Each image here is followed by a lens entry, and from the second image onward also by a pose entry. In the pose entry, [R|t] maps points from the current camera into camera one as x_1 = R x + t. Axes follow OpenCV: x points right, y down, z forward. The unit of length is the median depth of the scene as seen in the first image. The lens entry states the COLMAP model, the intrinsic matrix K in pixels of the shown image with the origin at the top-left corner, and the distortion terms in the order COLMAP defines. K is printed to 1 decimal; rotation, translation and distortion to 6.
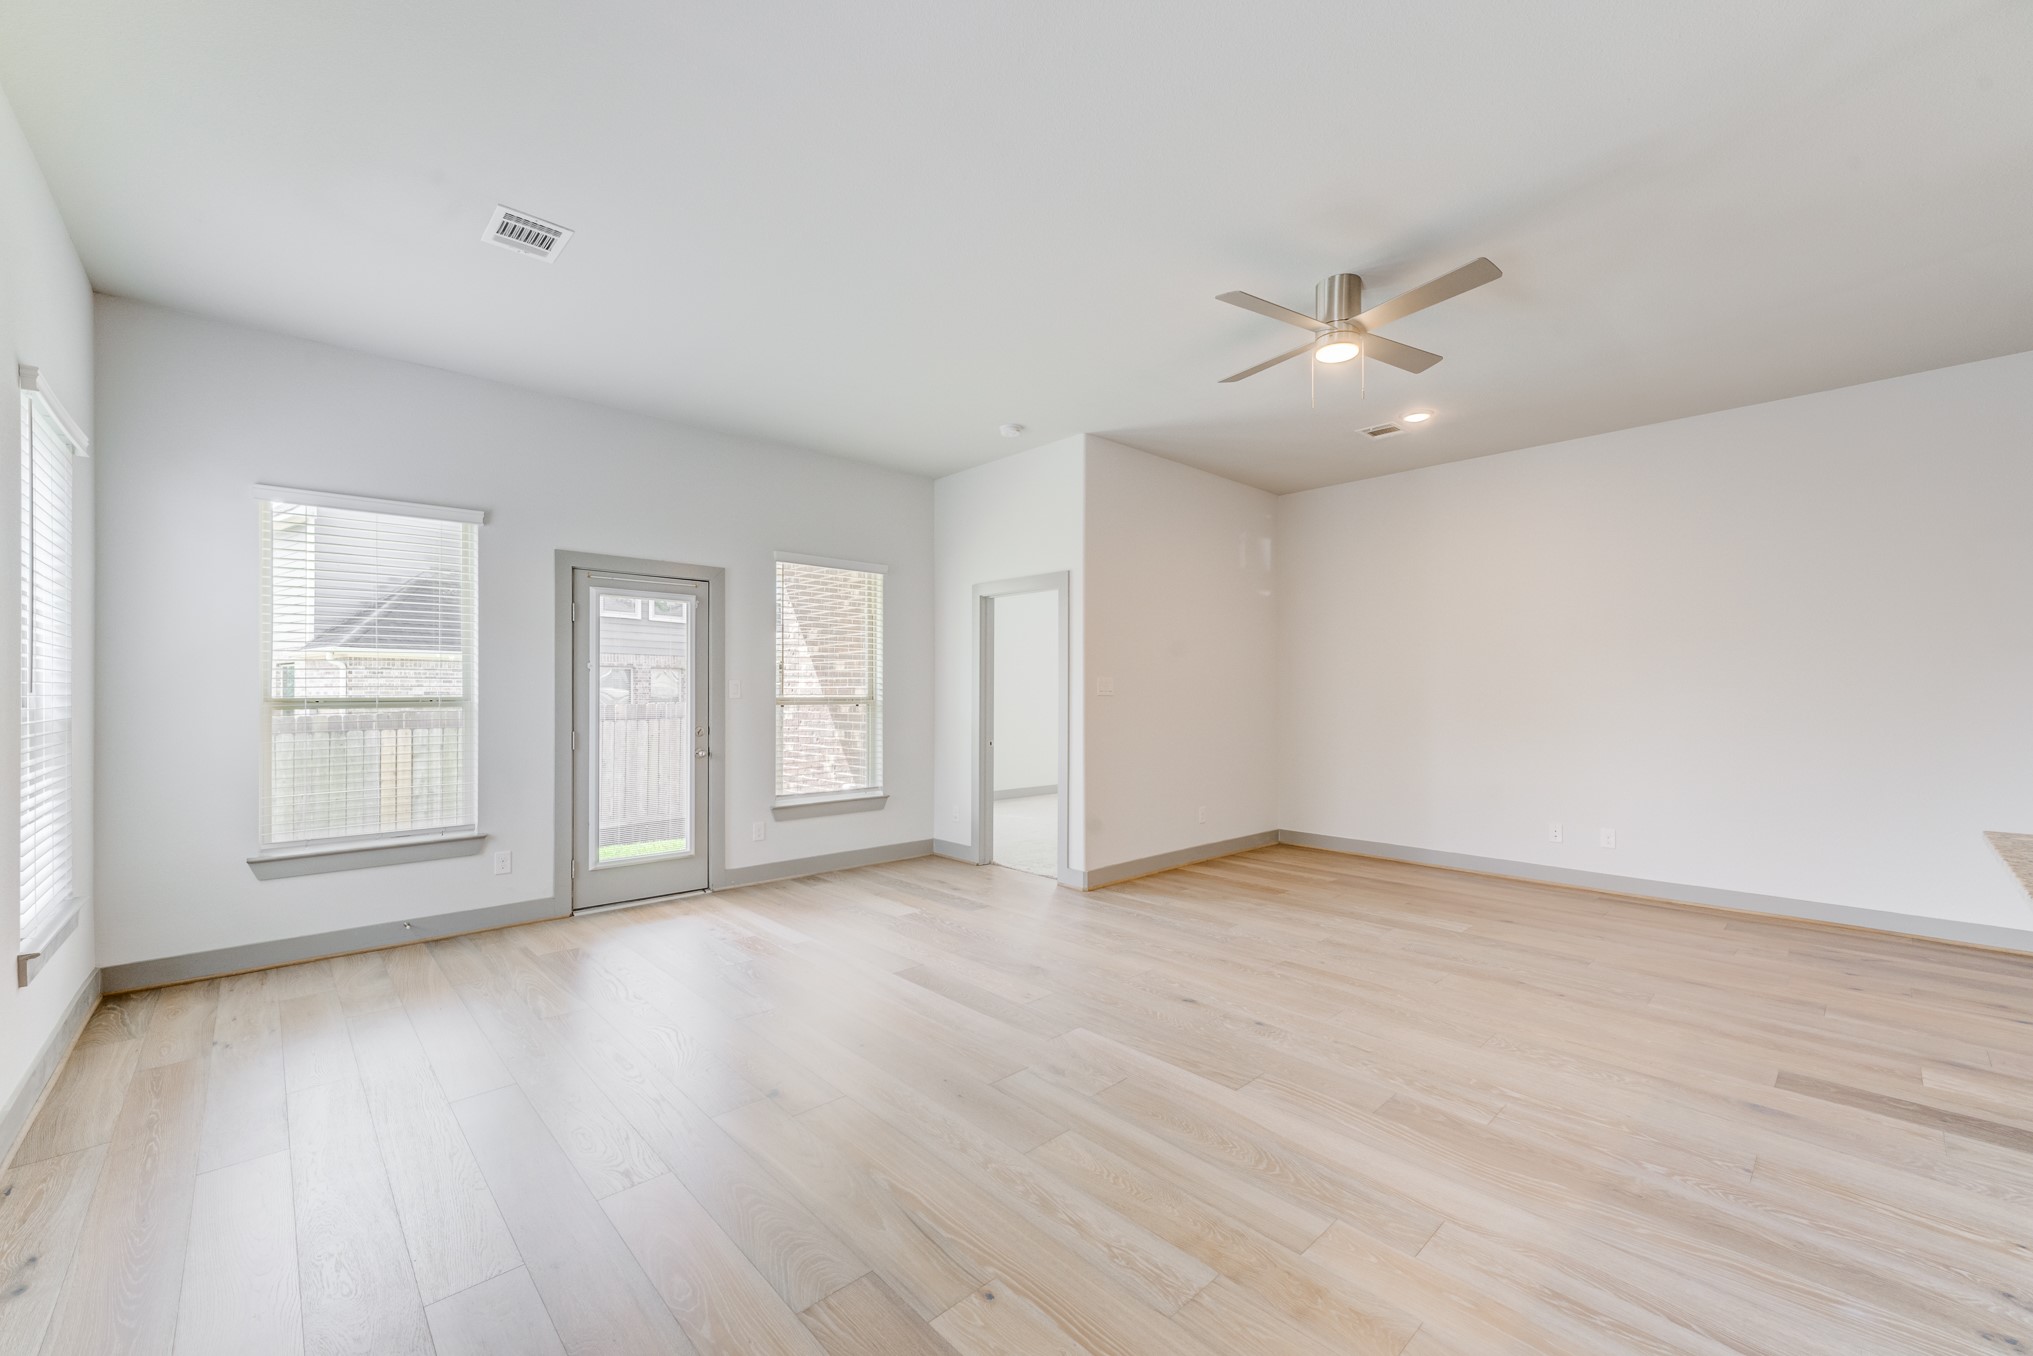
lens RADIAL K [[813.3, 0, 1031.3], [0, 813.3, 700.2], [0, 0, 1]] dist [0.007548, -0.001155]
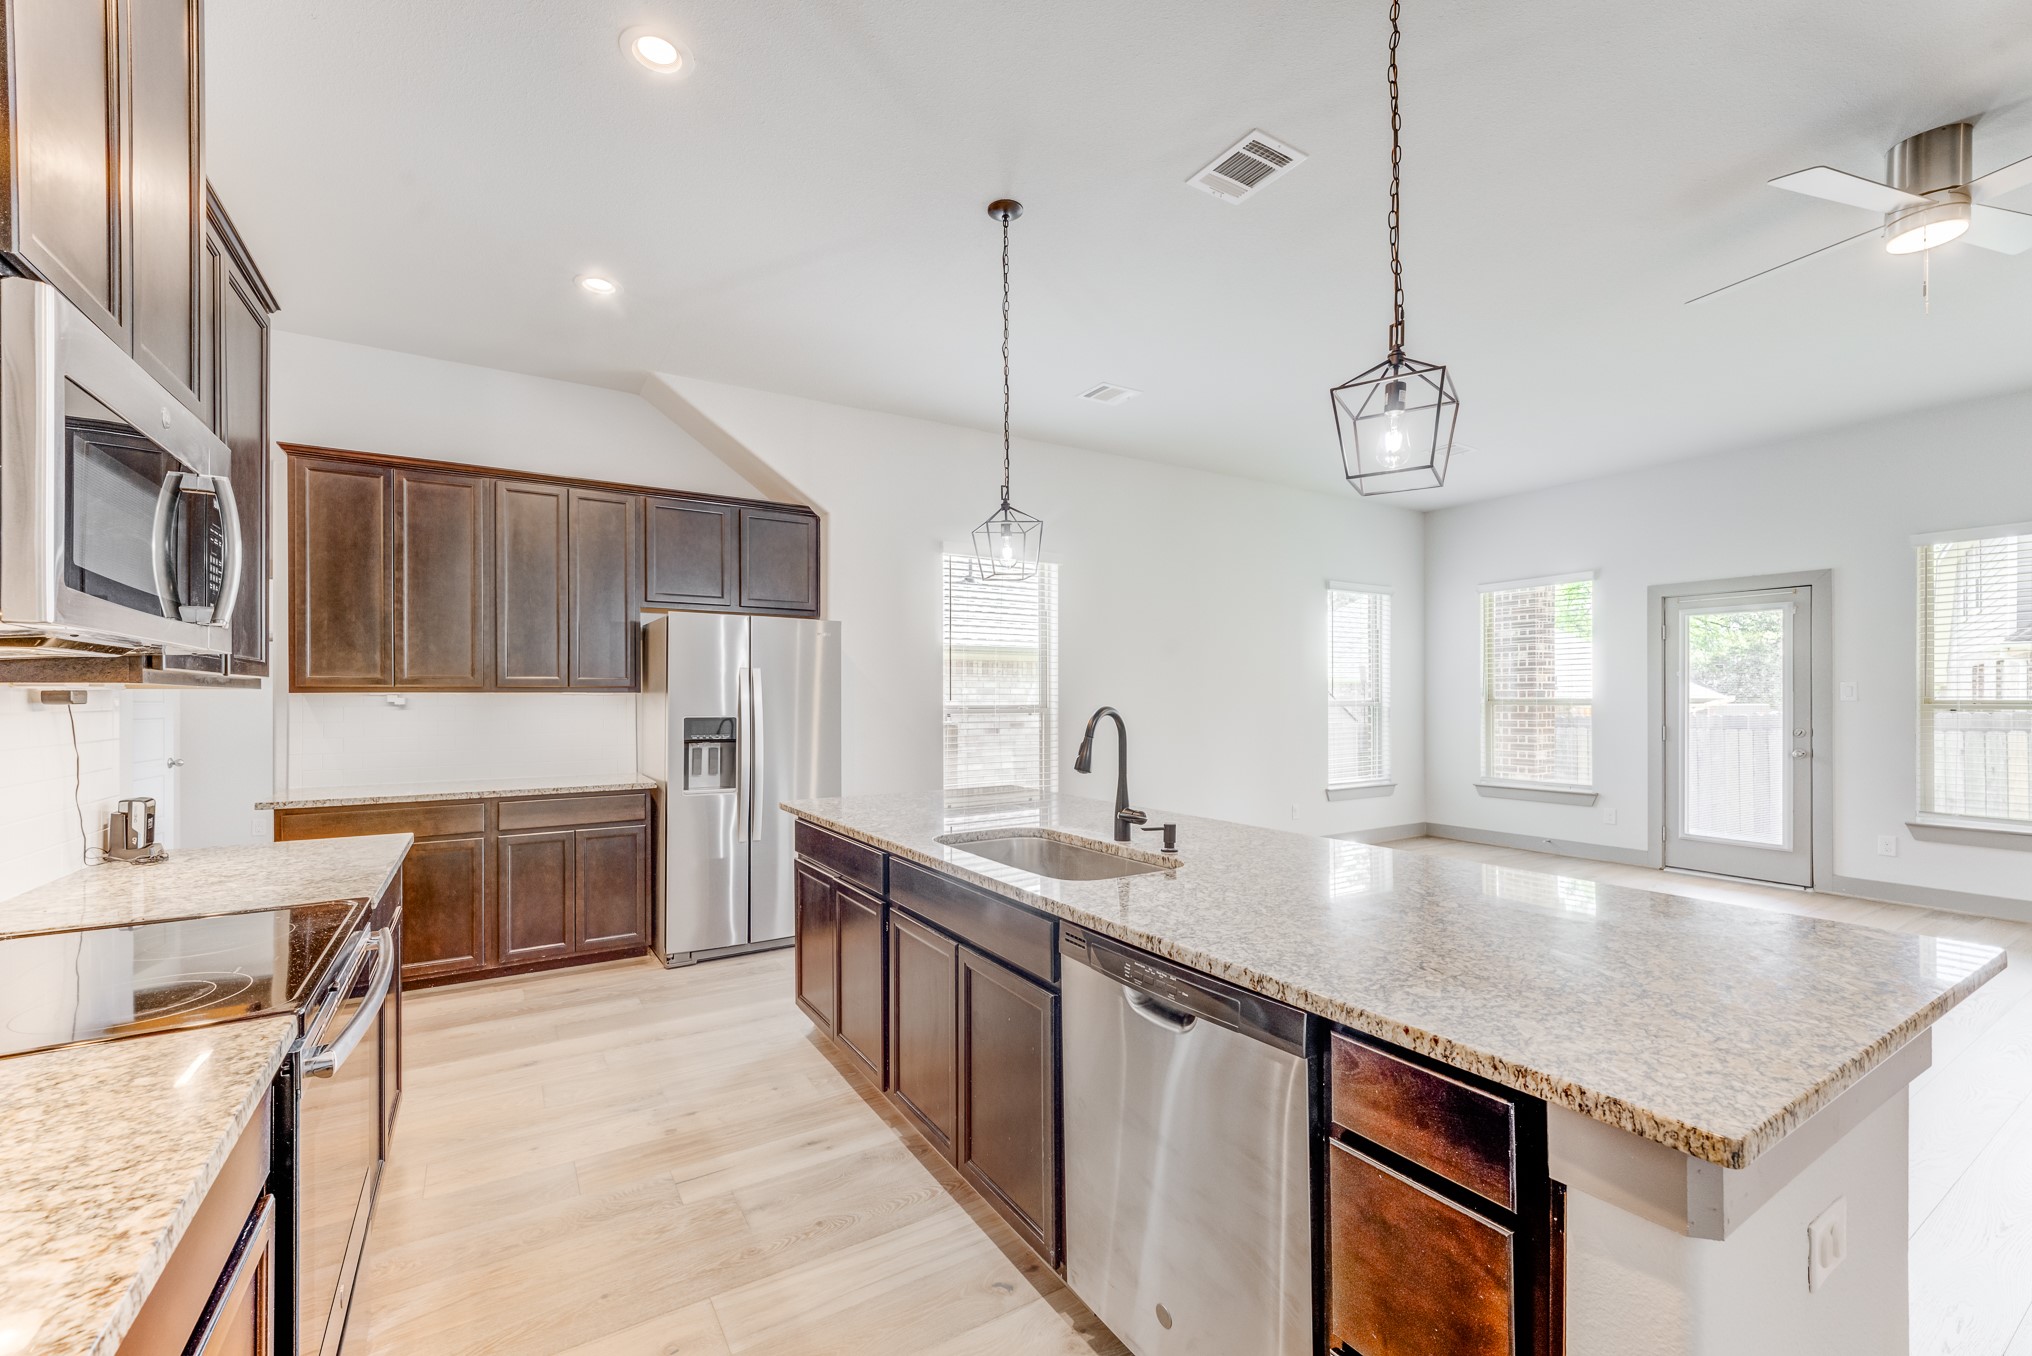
lens RADIAL K [[812.9, 0, 982.5], [0, 812.9, 694.5], [0, 0, 1]] dist [0.007548, -0.001155]
pose [[-0.220536, -0.004060, -0.975370, 0.906380], [-0.004737, 0.999984, -0.003092, -0.001333], [0.975367, 0.003939, -0.220551, 0.235711]]
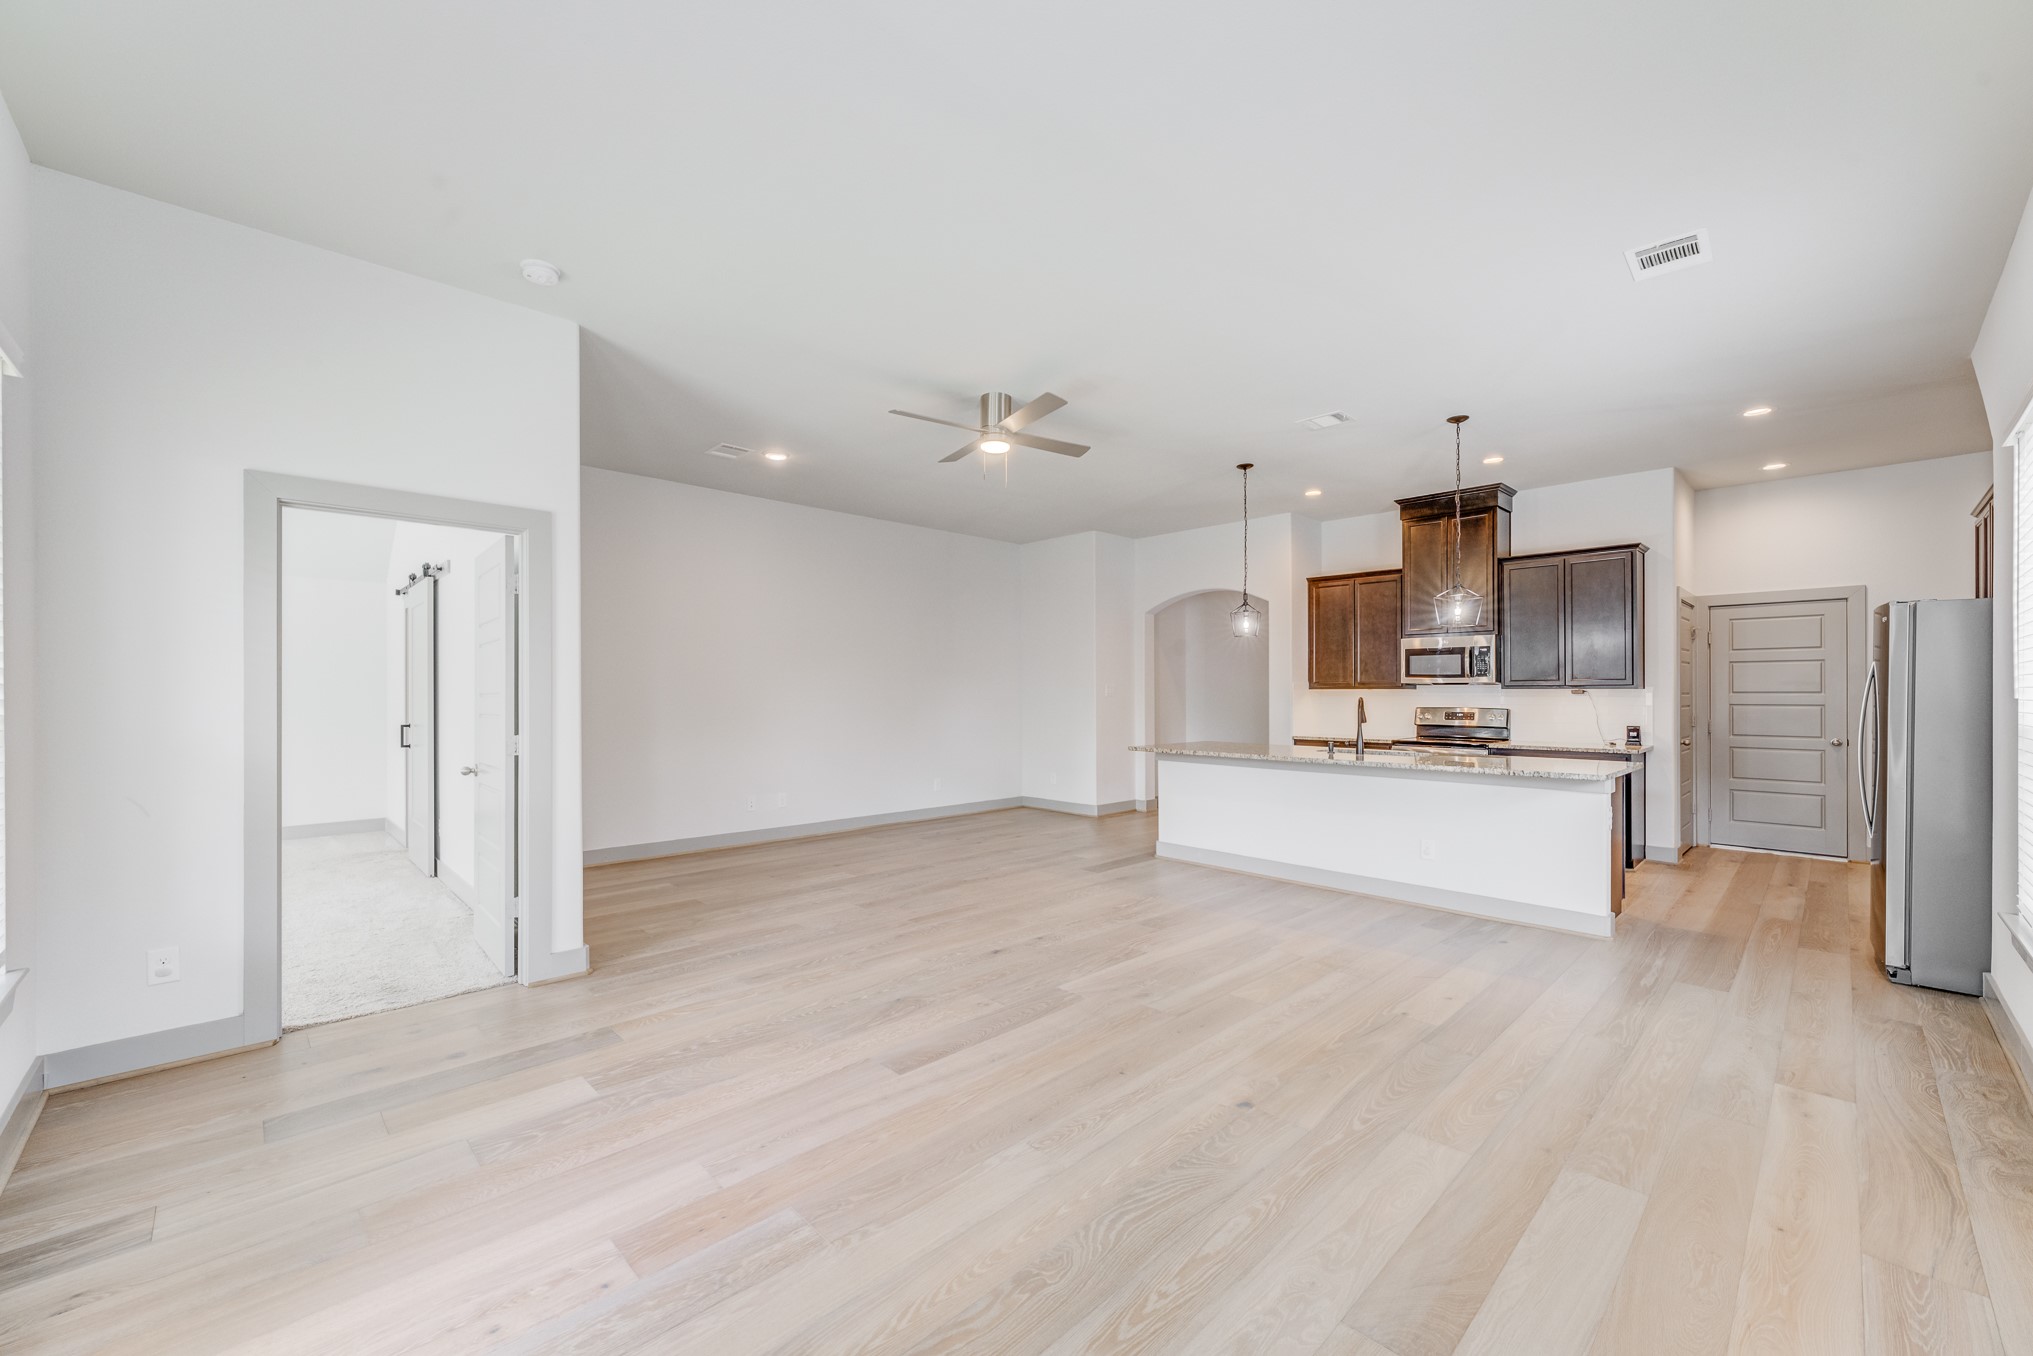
lens RADIAL K [[813.3, 0, 1003.9], [0, 813.3, 686.8], [0, 0, 1]] dist [0.007548, -0.001155]
pose [[-0.003151, 0.005422, 0.999980, -0.709543], [0.008251, 0.999951, -0.005396, -0.008138], [-0.999961, 0.008233, -0.003196, 0.705220]]
